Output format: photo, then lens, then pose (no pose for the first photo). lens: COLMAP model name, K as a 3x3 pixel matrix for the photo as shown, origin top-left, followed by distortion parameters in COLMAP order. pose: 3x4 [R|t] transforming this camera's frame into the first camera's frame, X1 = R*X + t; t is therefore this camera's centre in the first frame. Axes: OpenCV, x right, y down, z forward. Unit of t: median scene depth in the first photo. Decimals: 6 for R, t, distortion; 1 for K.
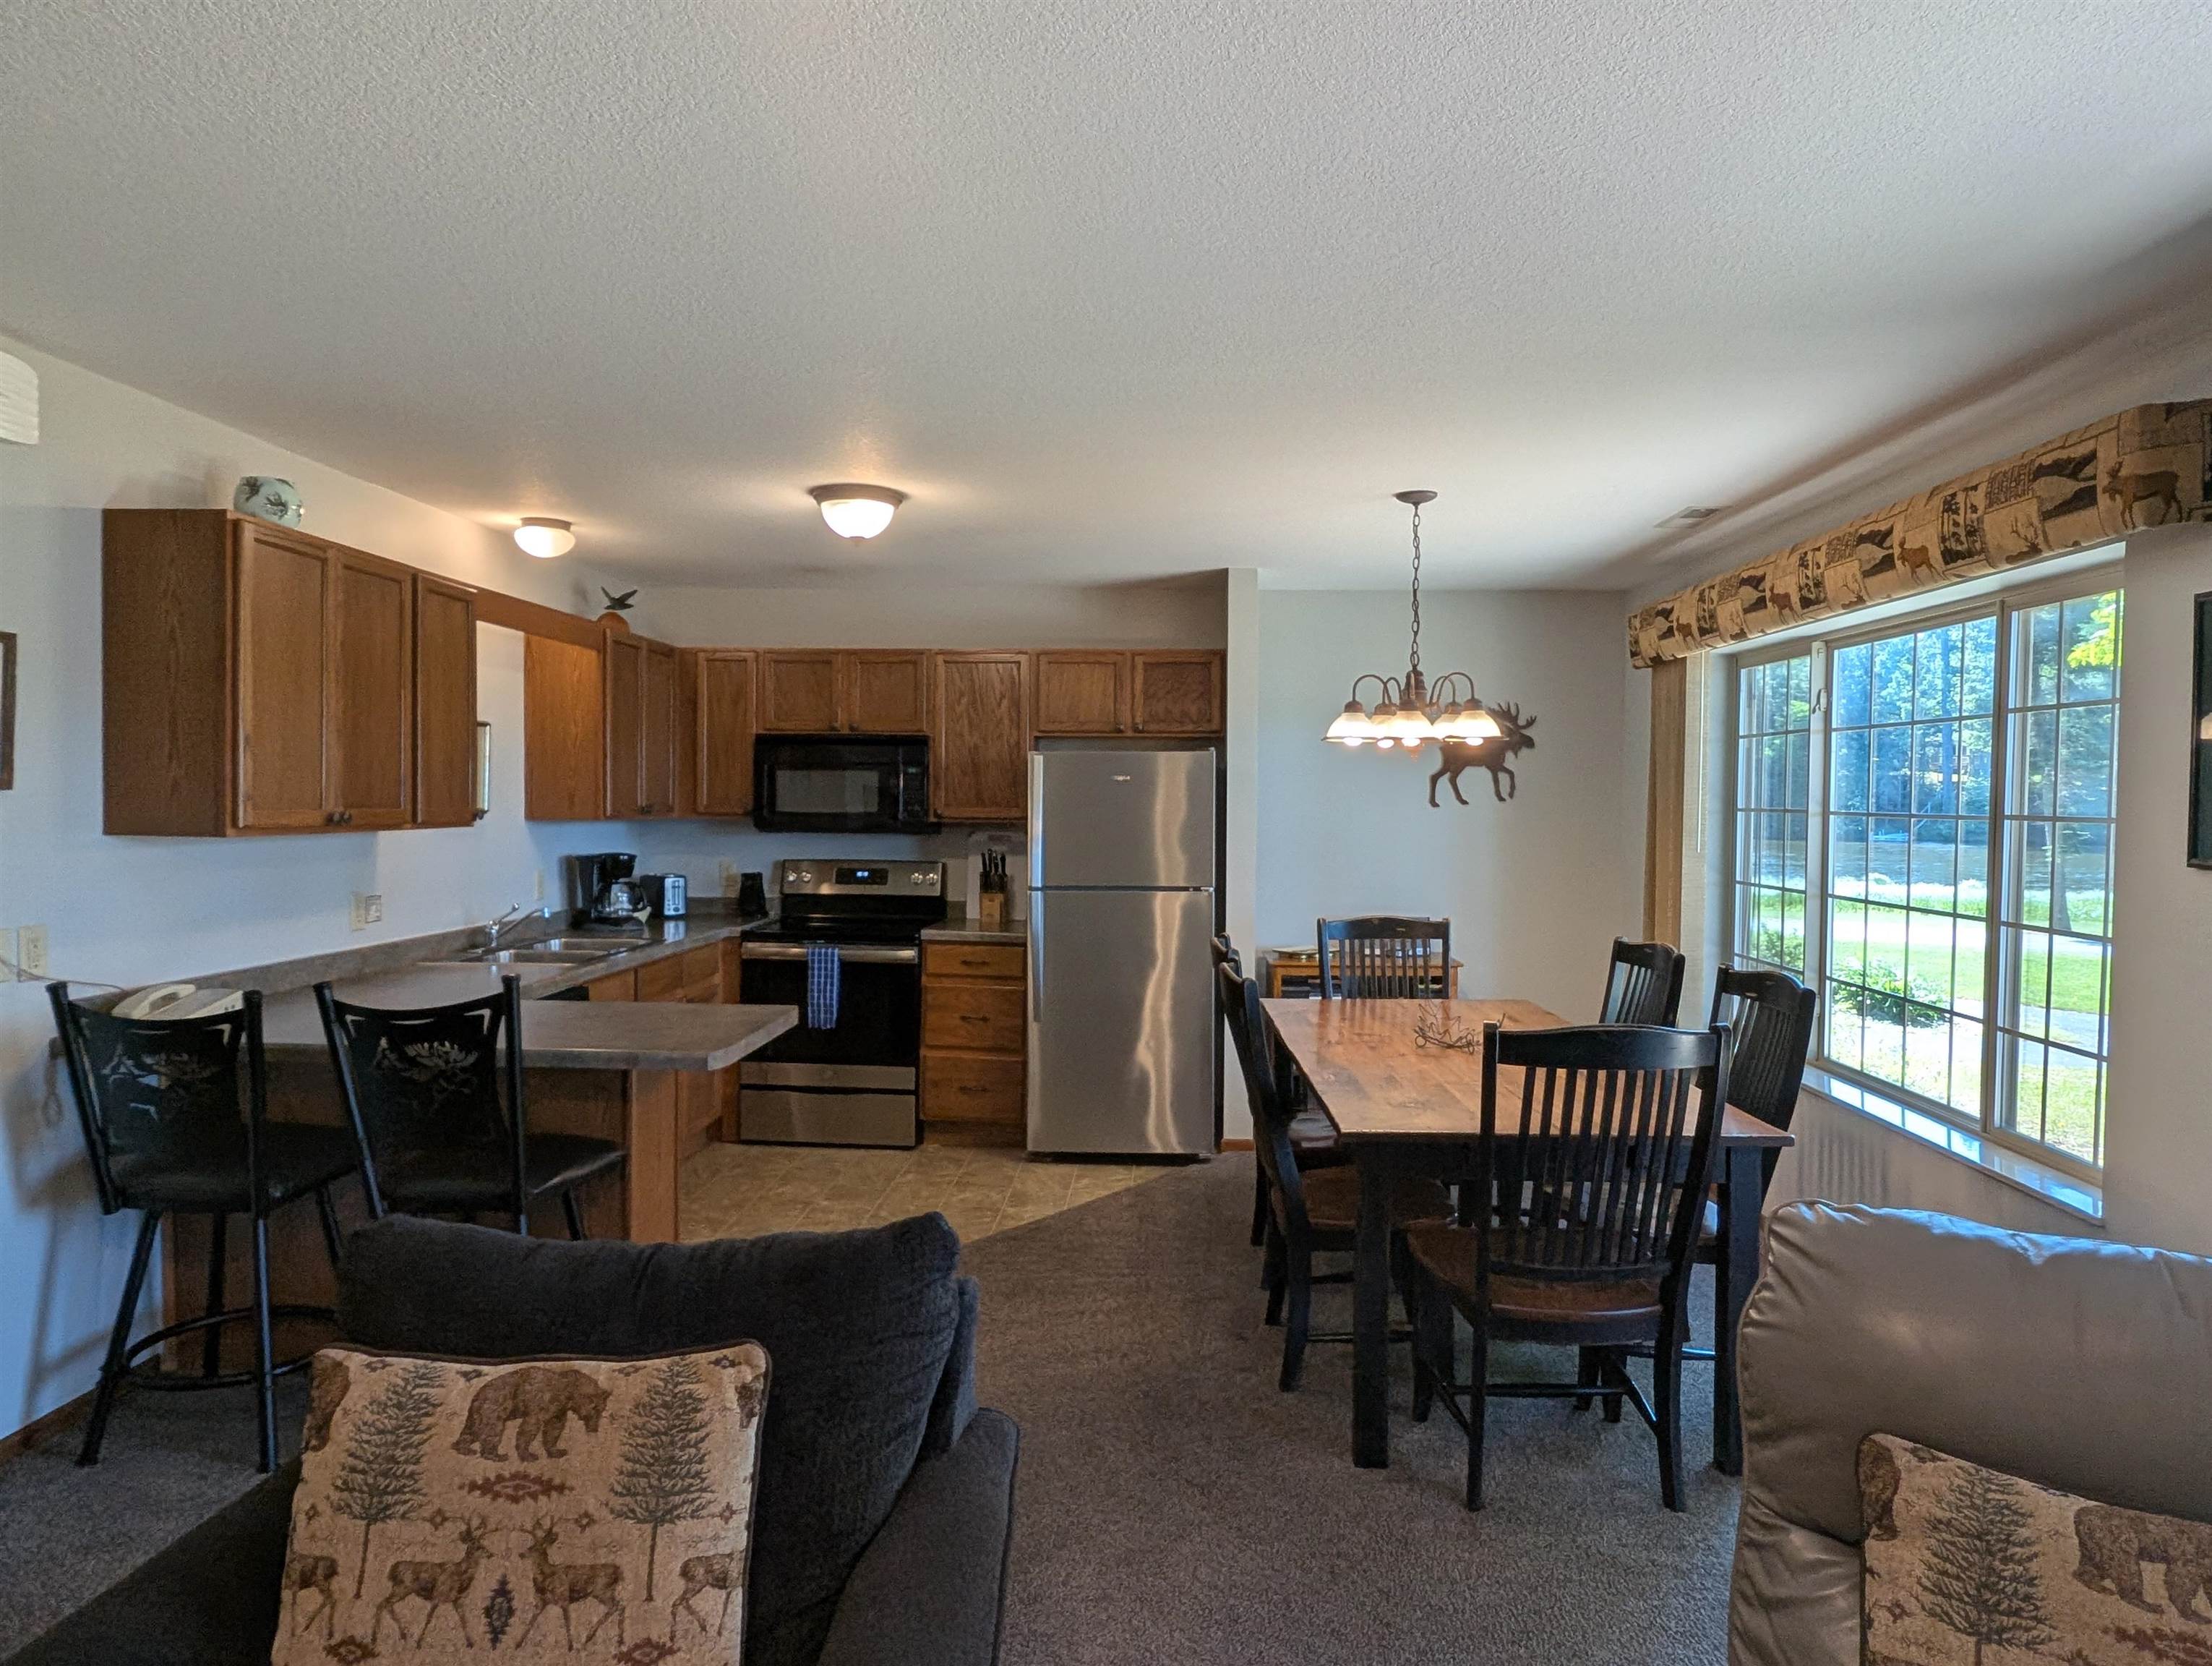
lens RADIAL K [[1373.5, 0, 1106.0], [0, 1373.5, 833.0], [0, 0, 1]] dist [0.003985, 0.003482]
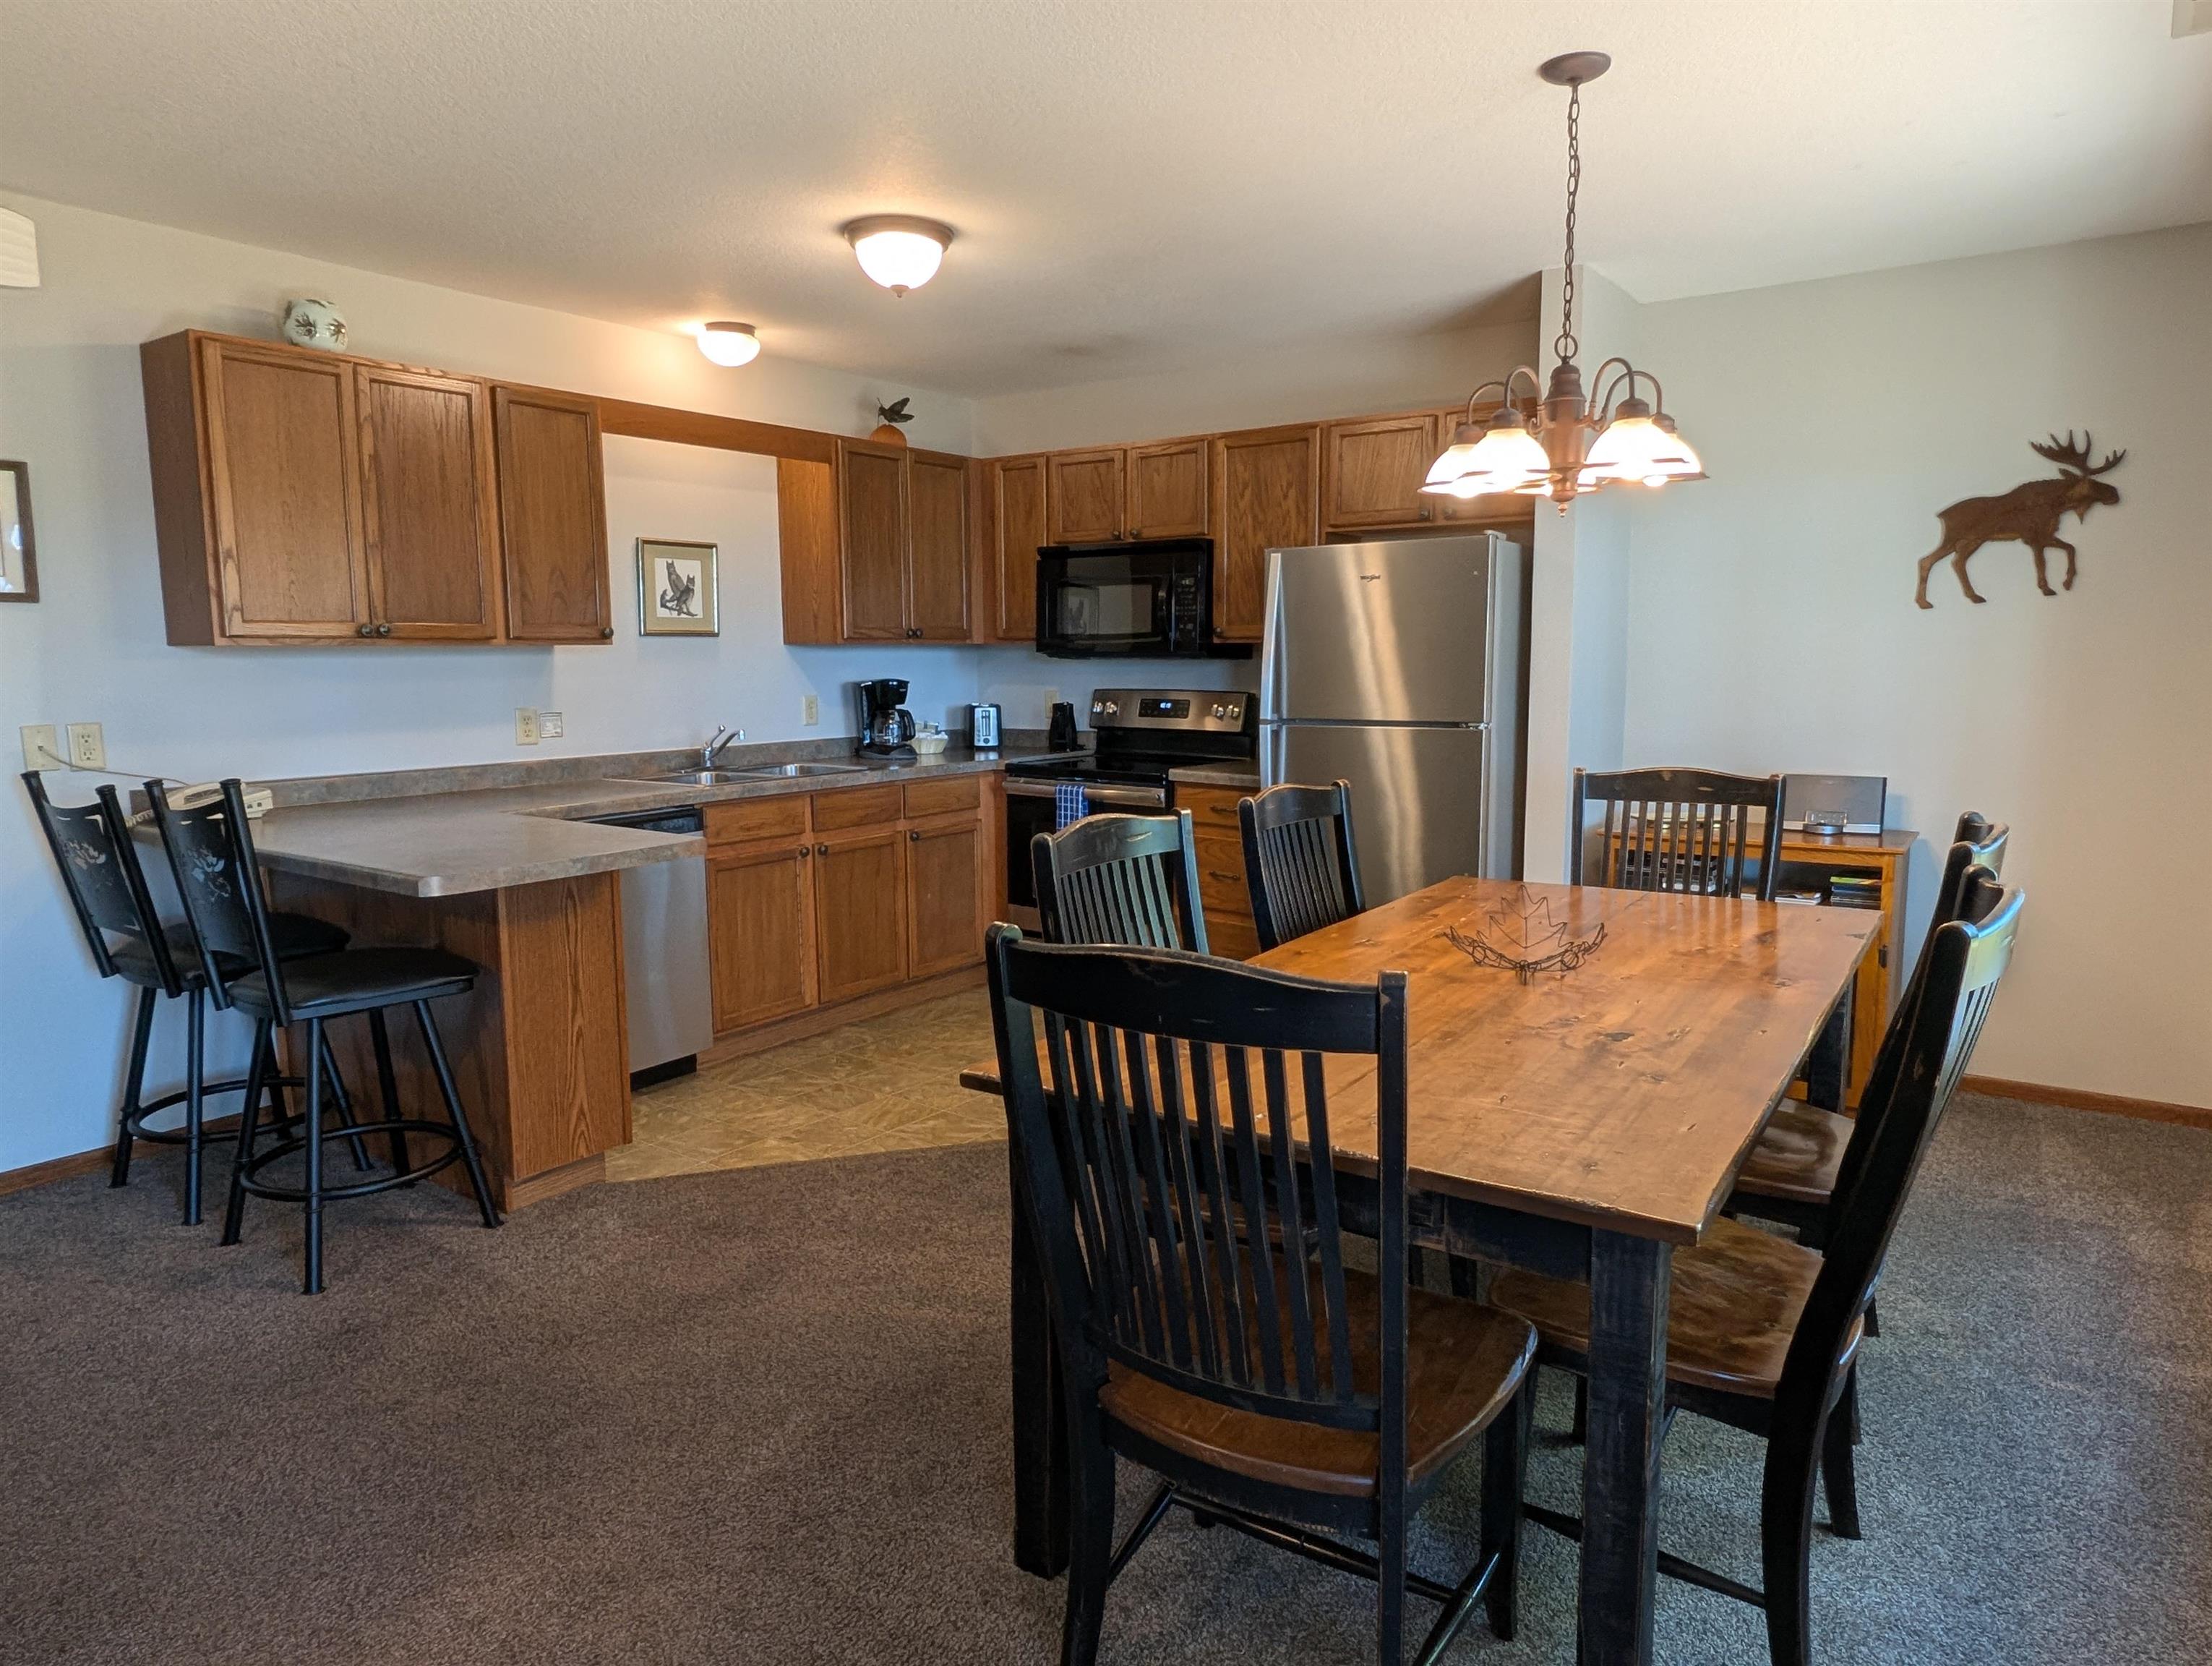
lens RADIAL K [[1373.5, 0, 1106.0], [0, 1373.5, 833.0], [0, 0, 1]] dist [0.003985, 0.003482]
pose [[0.843397, 0.057610, -0.534194, 0.291217], [0.000600, 0.994133, 0.108160, 0.017584], [0.537291, -0.091542, 0.838414, 0.257841]]
